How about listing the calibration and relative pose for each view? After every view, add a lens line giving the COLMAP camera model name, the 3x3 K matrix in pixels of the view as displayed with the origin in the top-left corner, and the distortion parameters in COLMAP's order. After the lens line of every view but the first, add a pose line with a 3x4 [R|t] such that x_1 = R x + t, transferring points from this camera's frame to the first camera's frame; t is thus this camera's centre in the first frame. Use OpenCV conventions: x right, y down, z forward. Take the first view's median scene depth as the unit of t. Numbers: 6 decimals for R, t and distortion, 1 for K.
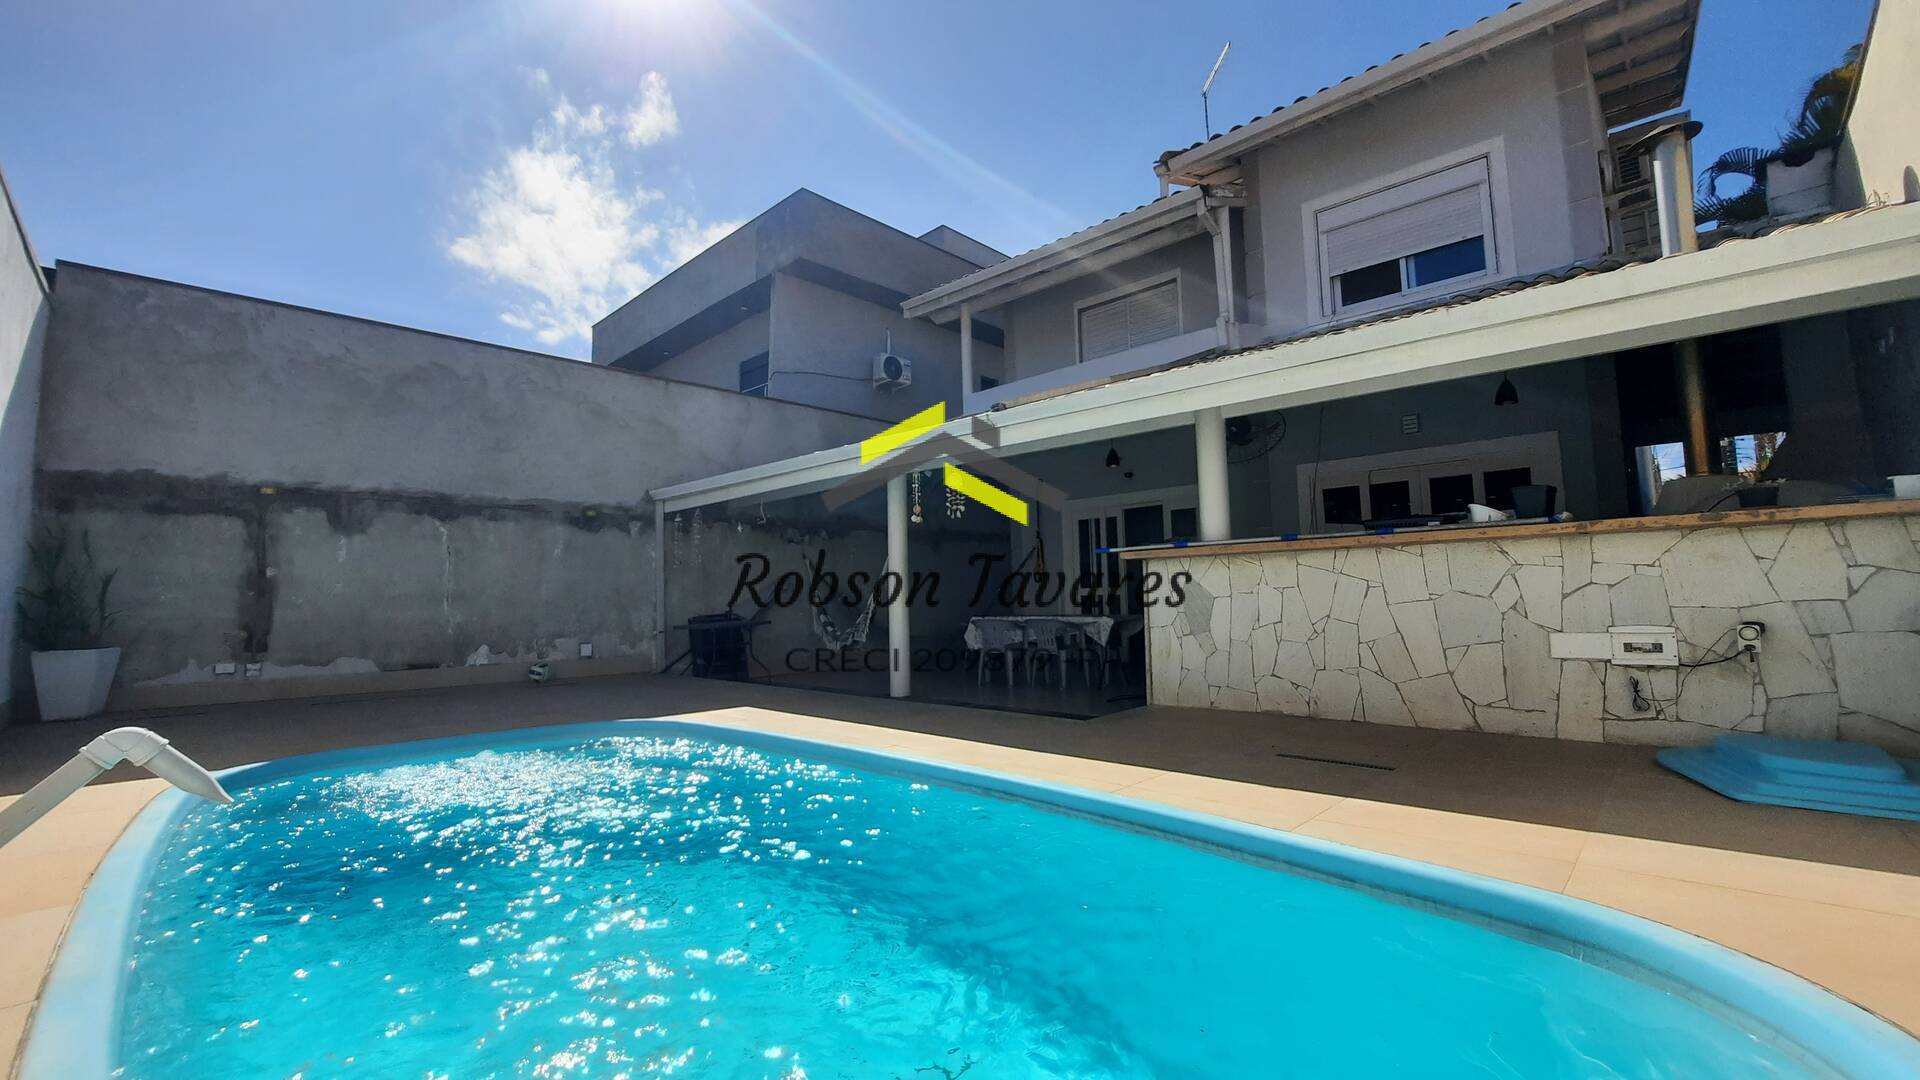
lens RADIAL K [[765.0, 0, 943.2], [0, 765.0, 537.3], [0, 0, 1]] dist [-0.001274, -0.008412]
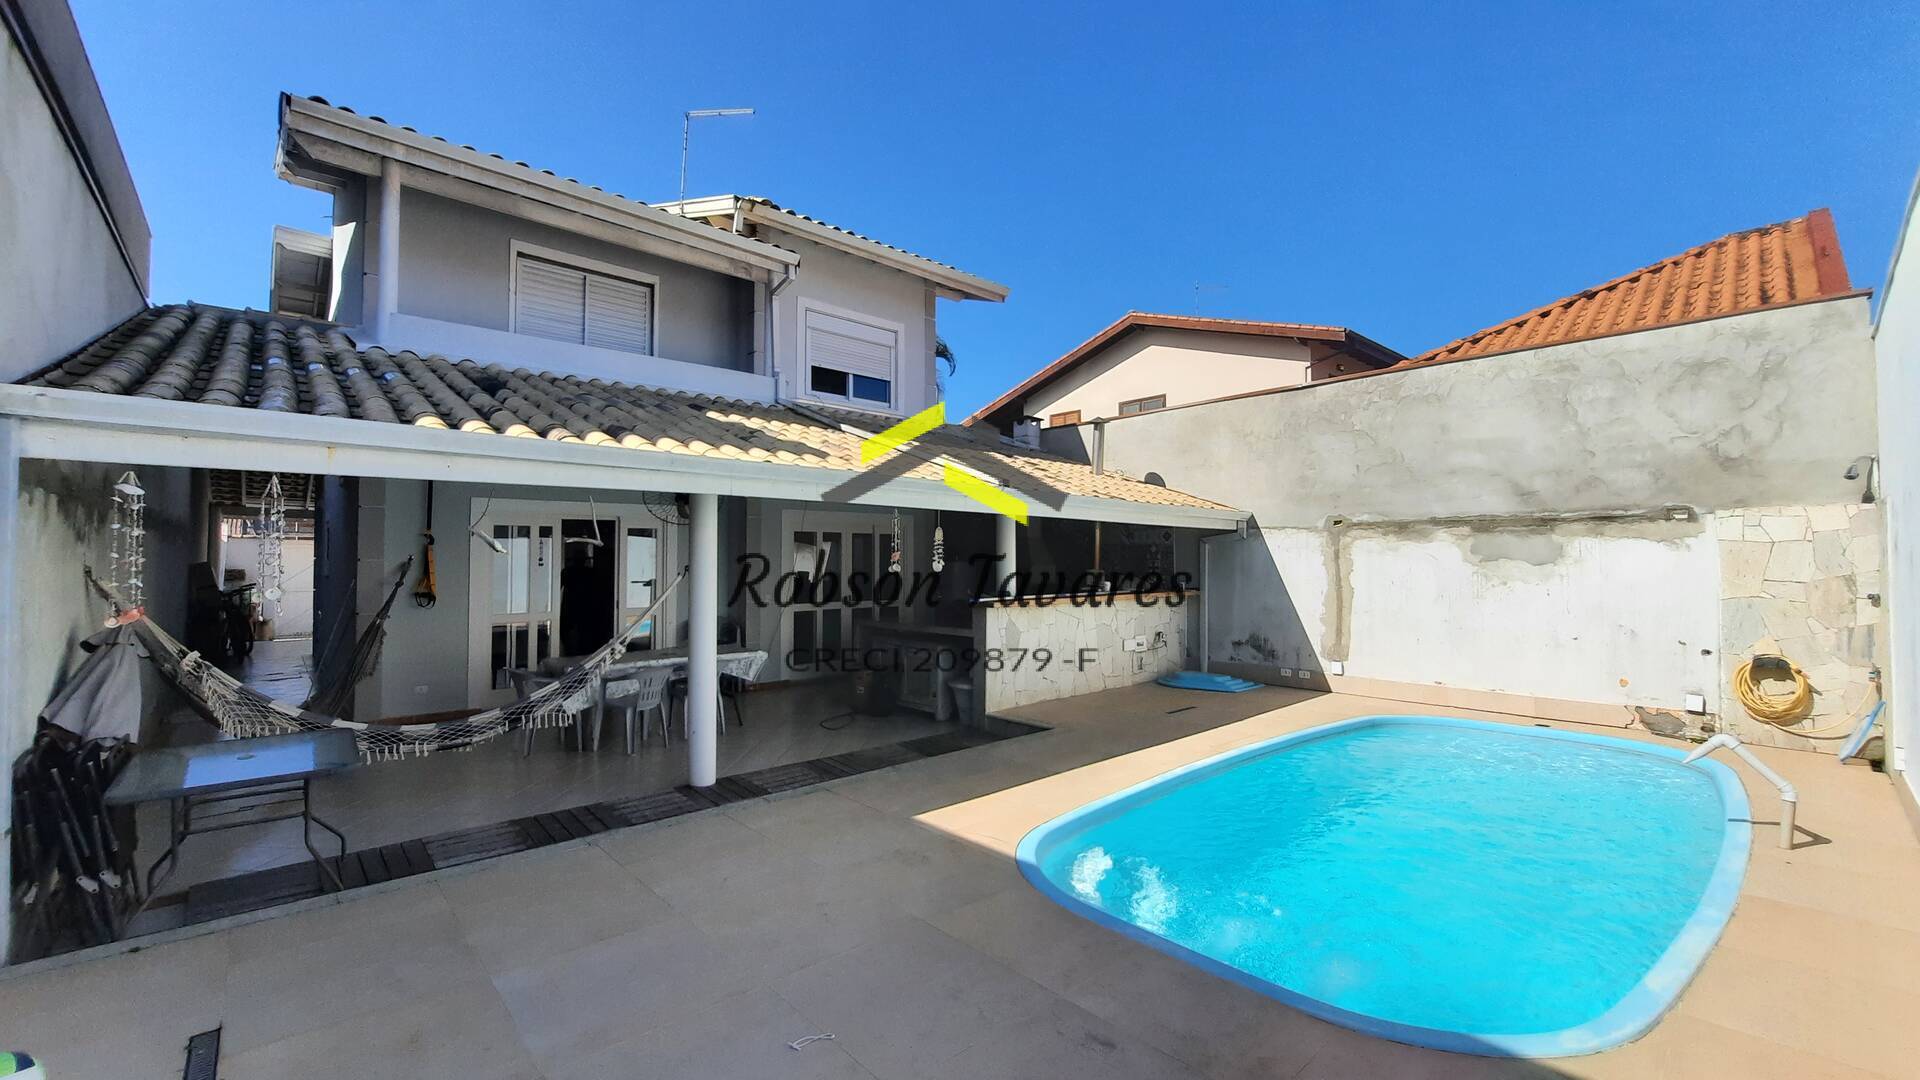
lens RADIAL K [[765.0, 0, 943.2], [0, 765.0, 537.3], [0, 0, 1]] dist [-0.001274, -0.008412]
pose [[0.061673, 0.048829, 0.996901, -0.958624], [-0.082536, 0.995631, -0.043661, -0.024682], [-0.994678, -0.079587, 0.065434, 0.884008]]
